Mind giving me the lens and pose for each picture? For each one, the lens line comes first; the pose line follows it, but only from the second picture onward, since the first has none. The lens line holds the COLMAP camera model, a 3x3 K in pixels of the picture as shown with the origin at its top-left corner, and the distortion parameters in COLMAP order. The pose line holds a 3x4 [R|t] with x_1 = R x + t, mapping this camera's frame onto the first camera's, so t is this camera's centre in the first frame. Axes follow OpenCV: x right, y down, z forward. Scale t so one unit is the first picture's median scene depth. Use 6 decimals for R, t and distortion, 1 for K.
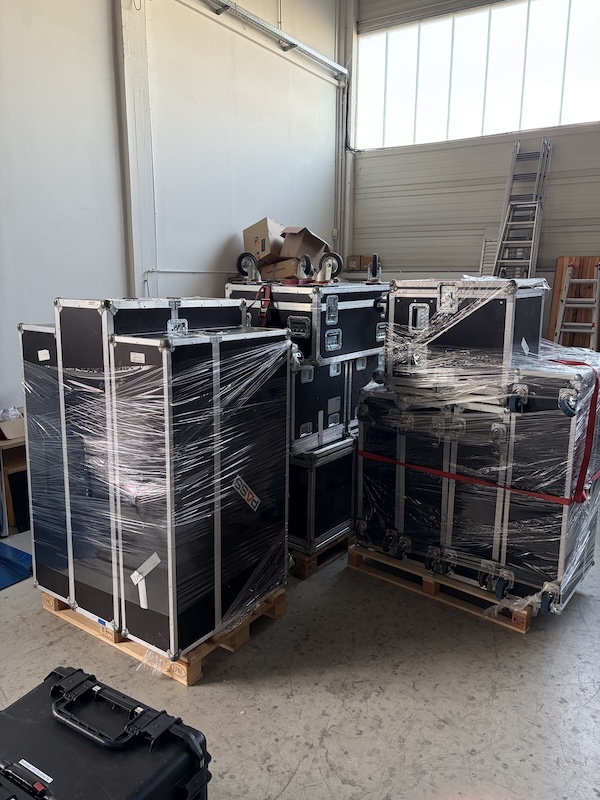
lens RADIAL K [[606.4, 0, 298.5], [0, 606.4, 376.0], [0, 0, 1]] dist [0.064356, -0.085382]
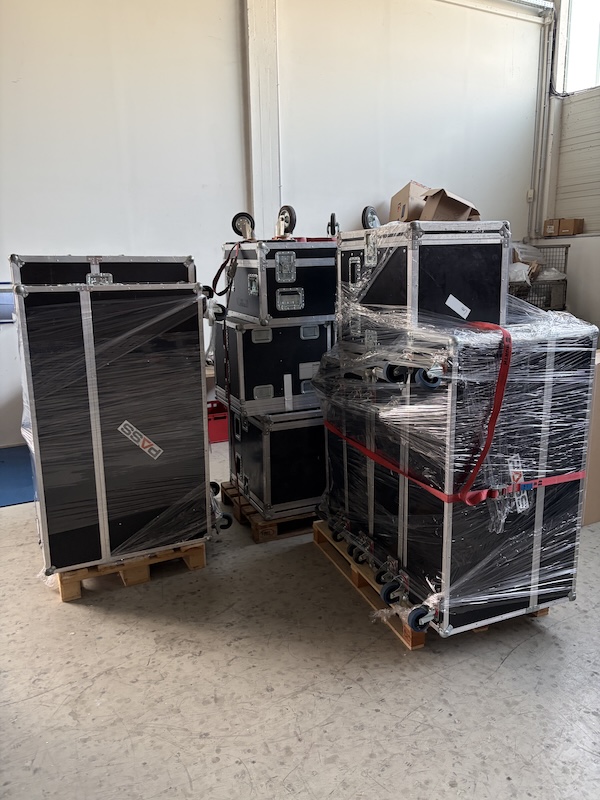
lens RADIAL K [[606.4, 0, 298.5], [0, 606.4, 376.0], [0, 0, 1]] dist [0.064356, -0.085382]
pose [[0.877054, 0.068845, -0.475432, 0.545410], [-0.056199, 0.997586, 0.040782, 0.021267], [0.477092, -0.009049, 0.878807, 0.179205]]
